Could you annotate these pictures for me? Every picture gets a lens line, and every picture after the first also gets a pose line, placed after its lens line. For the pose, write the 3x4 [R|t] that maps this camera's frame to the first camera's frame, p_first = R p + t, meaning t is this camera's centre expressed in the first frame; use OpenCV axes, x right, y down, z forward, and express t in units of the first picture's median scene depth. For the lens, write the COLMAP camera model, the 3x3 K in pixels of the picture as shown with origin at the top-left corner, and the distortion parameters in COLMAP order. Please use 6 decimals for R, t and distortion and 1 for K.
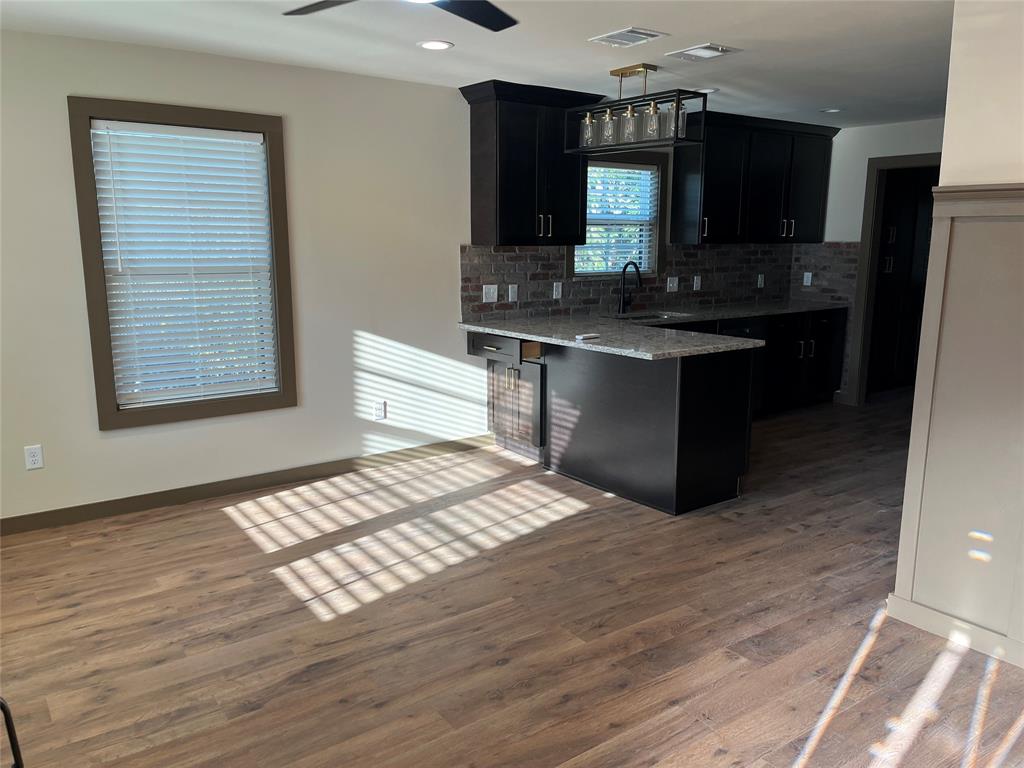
lens RADIAL K [[785.0, 0, 512.0], [0, 785.0, 384.0], [0, 0, 1]] dist [0.036578, 0.004493]
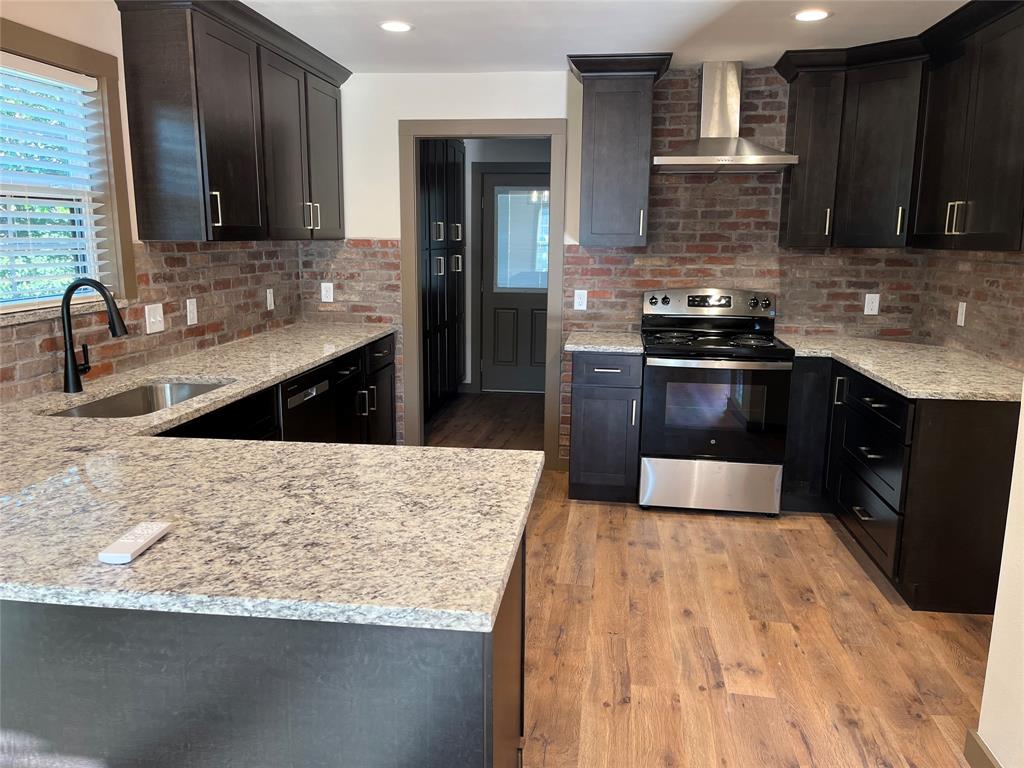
lens RADIAL K [[785.0, 0, 512.0], [0, 785.0, 384.0], [0, 0, 1]] dist [0.036578, 0.004493]
pose [[0.687032, -0.130816, 0.714755, -0.024739], [0.124842, 0.990285, 0.061244, -0.155380], [-0.715822, 0.047155, 0.696689, 0.844080]]
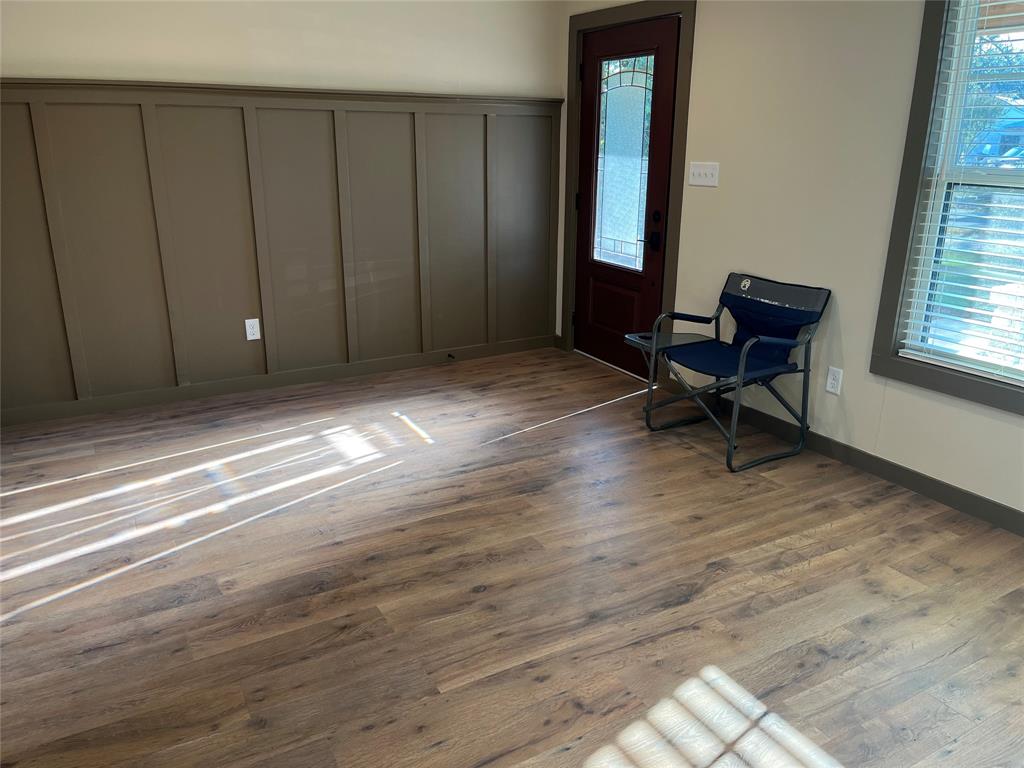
lens RADIAL K [[785.0, 0, 512.0], [0, 785.0, 384.0], [0, 0, 1]] dist [0.036578, 0.004493]
pose [[-0.994788, -0.040927, 0.093391, -0.096949], [0.006558, 0.888334, 0.459151, -0.219178], [-0.101754, 0.457370, -0.883436, 1.302275]]
